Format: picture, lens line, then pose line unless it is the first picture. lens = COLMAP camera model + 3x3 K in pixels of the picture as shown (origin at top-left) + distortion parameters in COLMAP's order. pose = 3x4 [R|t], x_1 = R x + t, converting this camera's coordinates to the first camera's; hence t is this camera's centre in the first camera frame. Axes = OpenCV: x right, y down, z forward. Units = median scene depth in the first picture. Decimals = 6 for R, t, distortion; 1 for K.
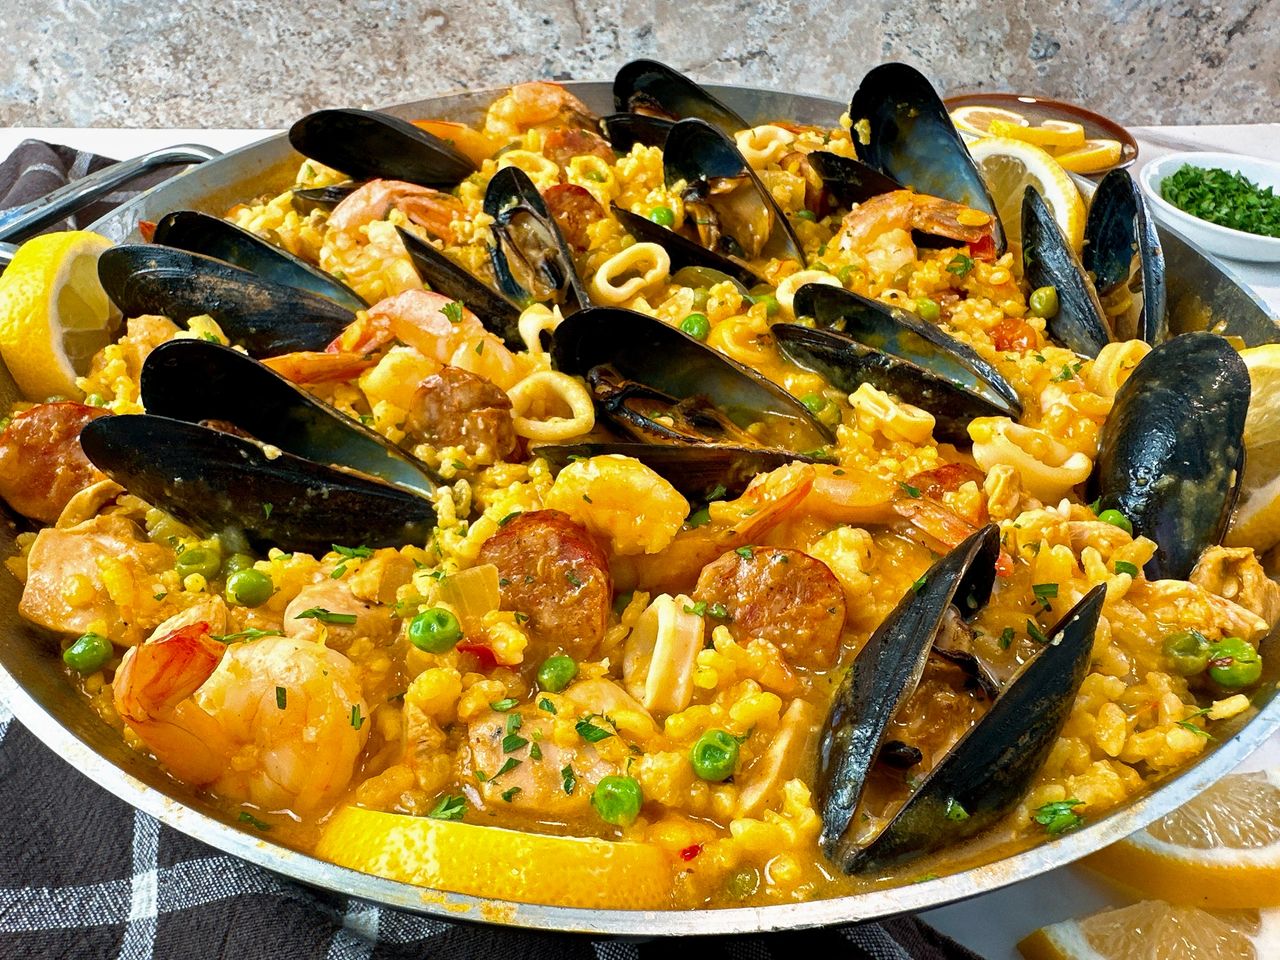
lens RADIAL K [[905.2, 0, 640.0], [0, 905.2, 480.0], [0, 0, 1]] dist [-0.003488, 0.000799]
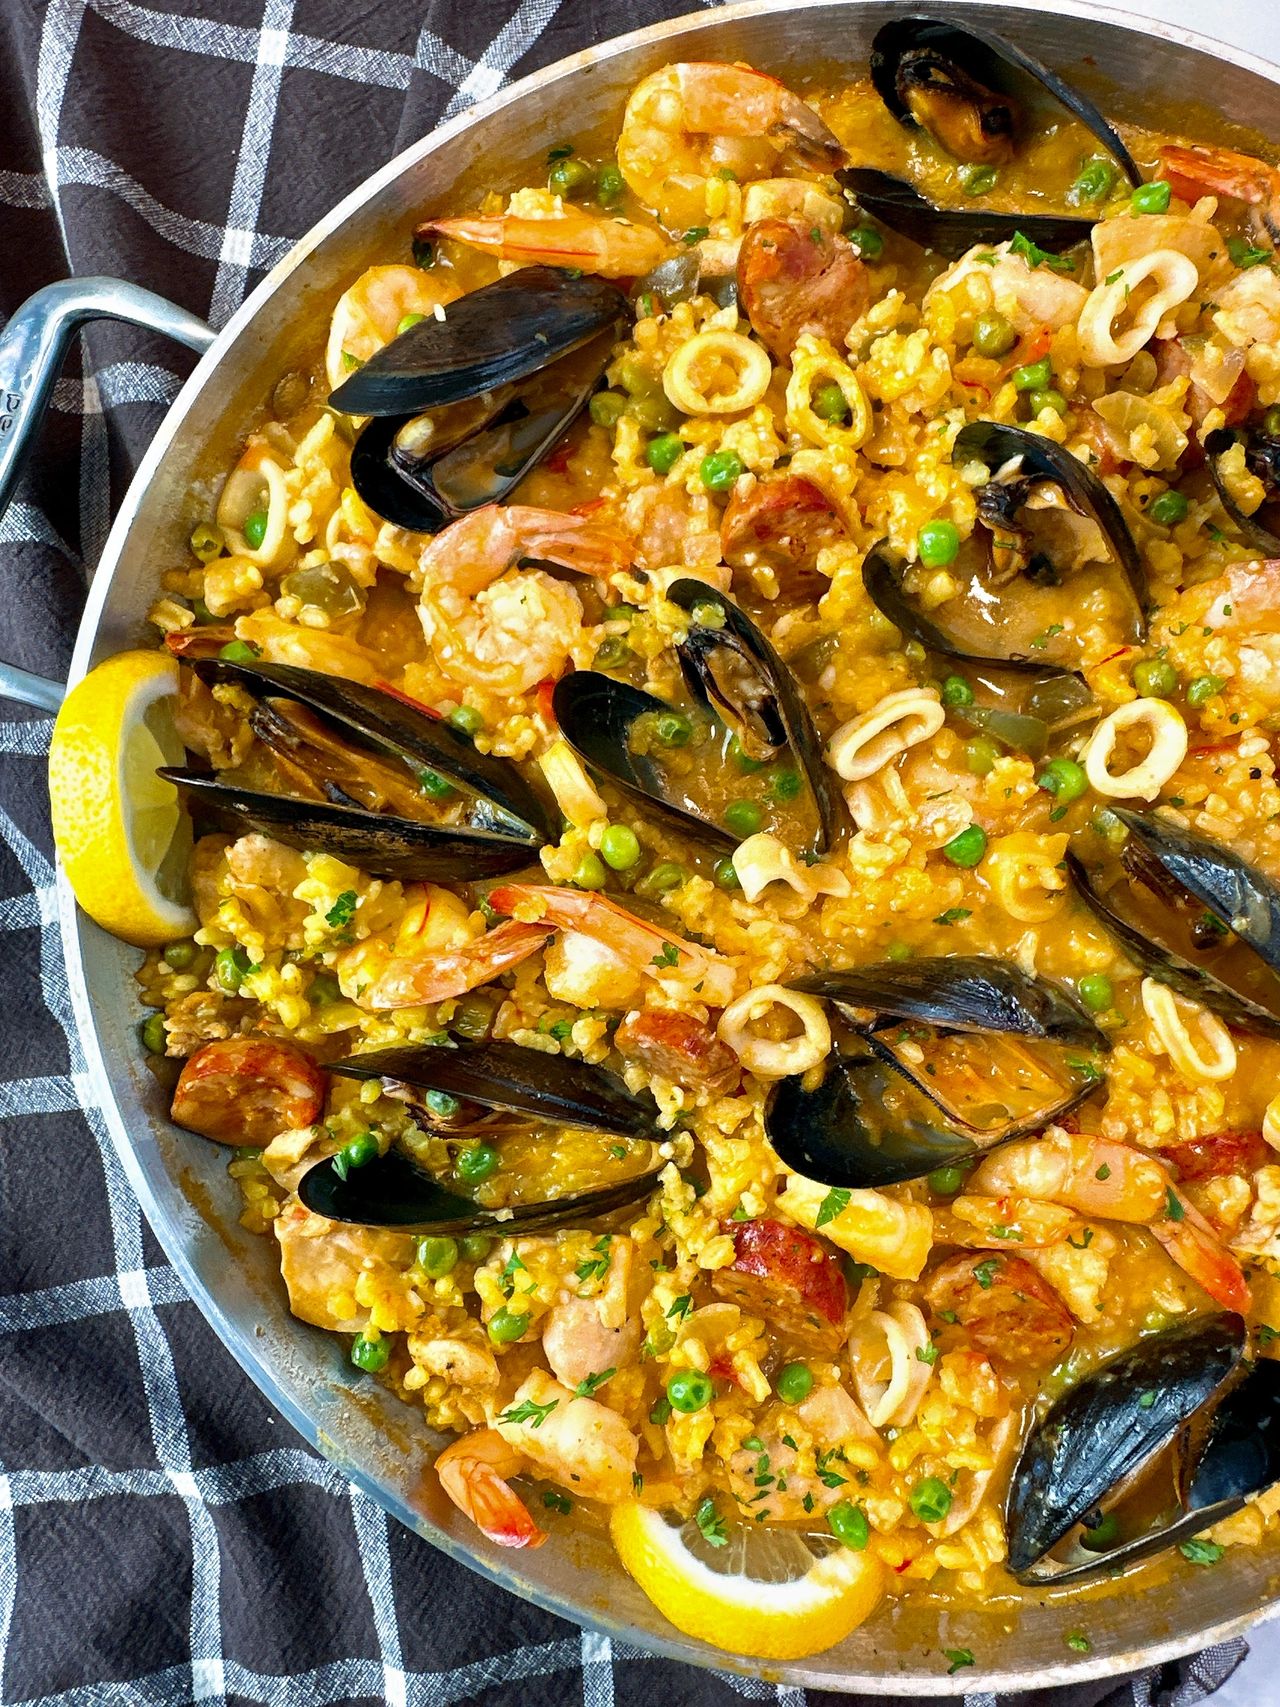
lens RADIAL K [[1206.0, 0, 642.3], [0, 1206.0, 849.0], [0, 0, 1]] dist [-0.005765, 0.002157]
pose [[0.998868, 0.039705, -0.026191, -0.252990], [-0.008353, 0.688502, 0.725186, -1.250895], [0.046826, -0.724147, 0.688055, 0.429187]]
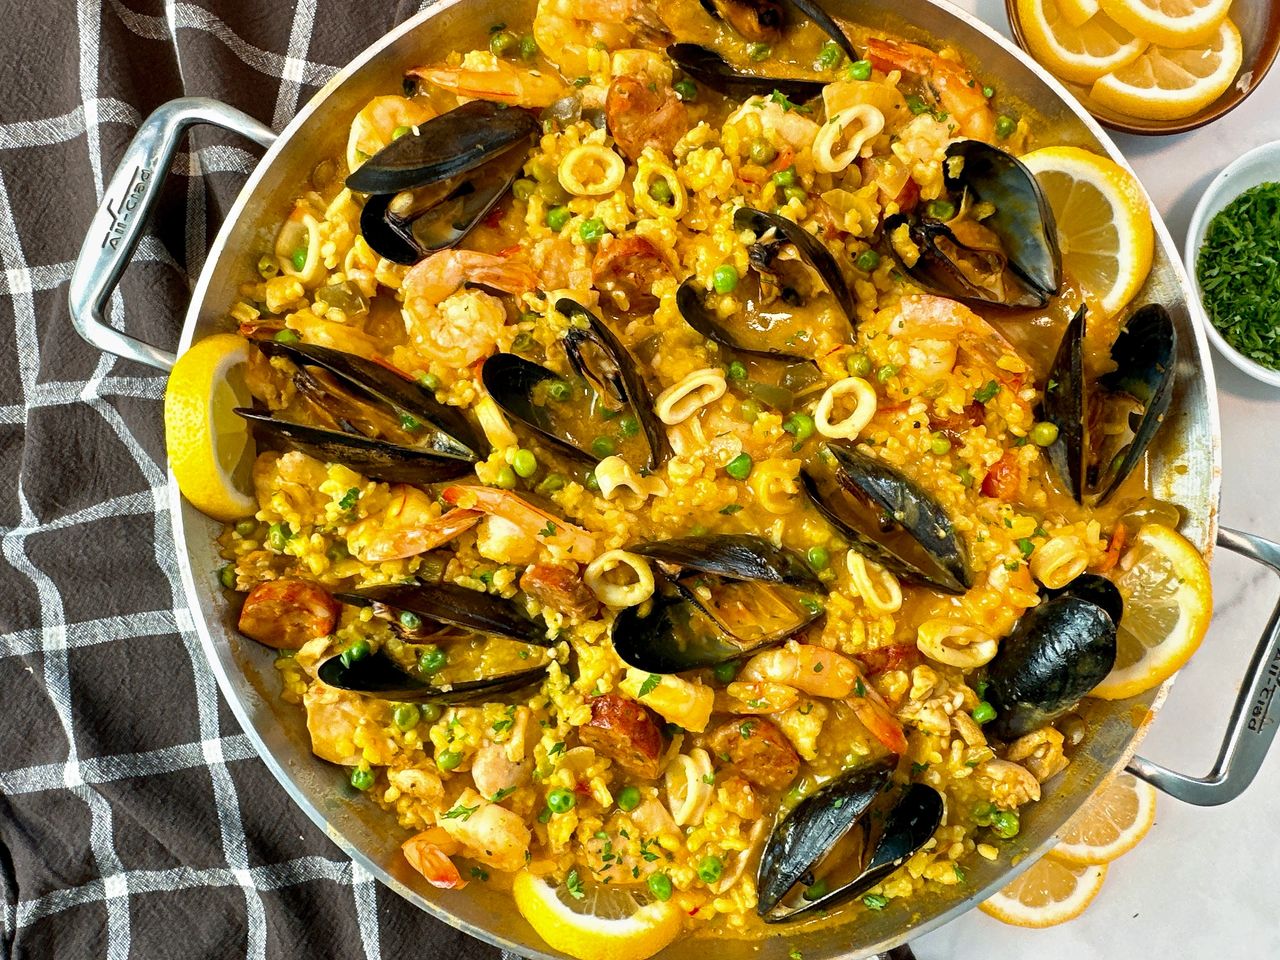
lens RADIAL K [[905.2, 0, 640.0], [0, 905.2, 480.0], [0, 0, 1]] dist [-0.003488, 0.000799]
pose [[0.998361, 0.056102, 0.011310, -0.119828], [-0.046997, 0.690909, 0.721412, -1.443160], [0.032659, -0.720762, 0.692413, 0.208468]]
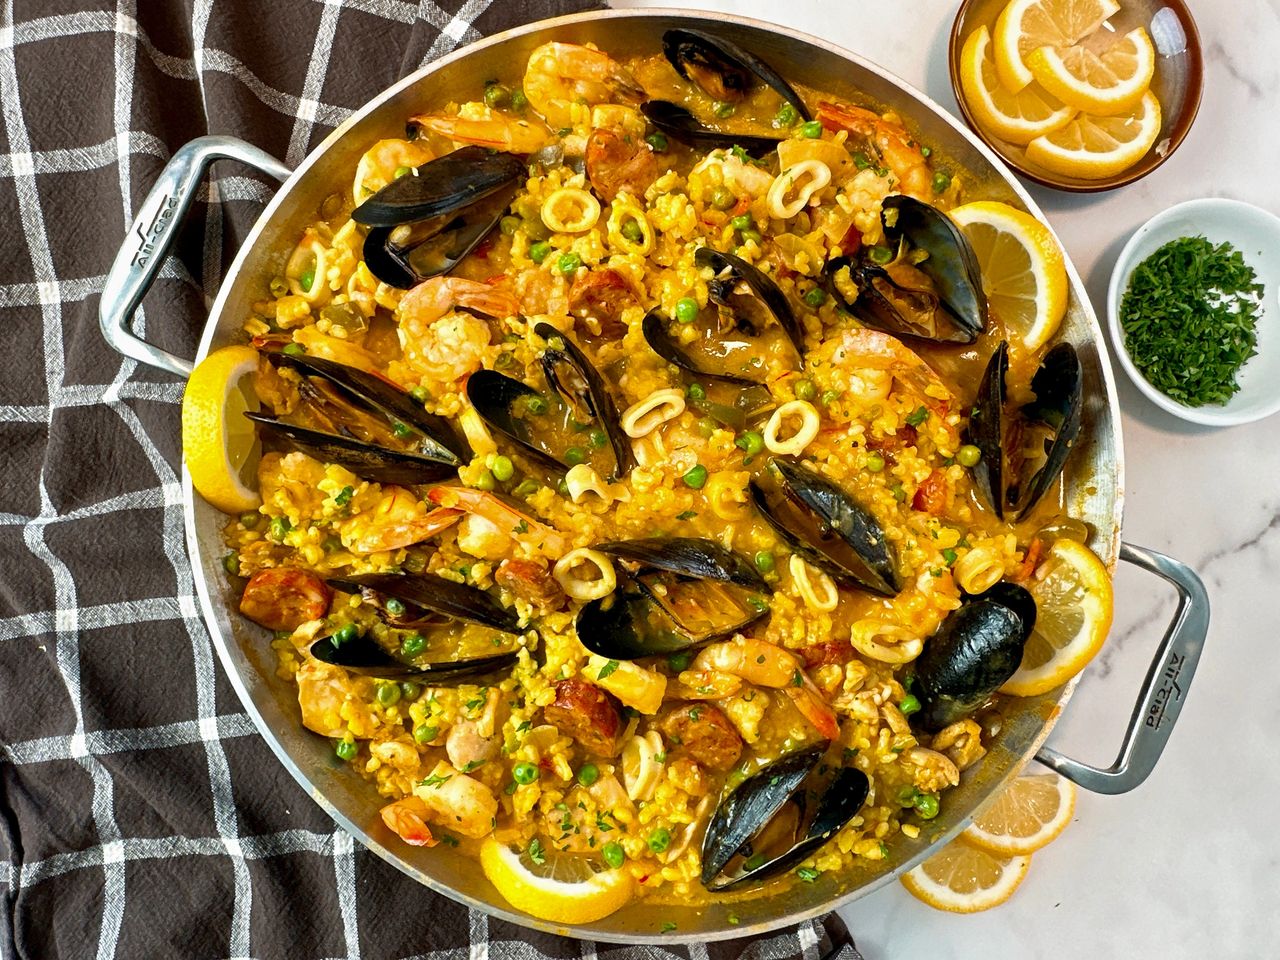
lens RADIAL K [[905.2, 0, 640.0], [0, 905.2, 480.0], [0, 0, 1]] dist [-0.003488, 0.000799]
pose [[0.996325, 0.083904, 0.017242, -0.063318], [-0.071940, 0.710381, 0.700131, -1.559403], [0.046495, -0.698798, 0.713806, 0.044906]]
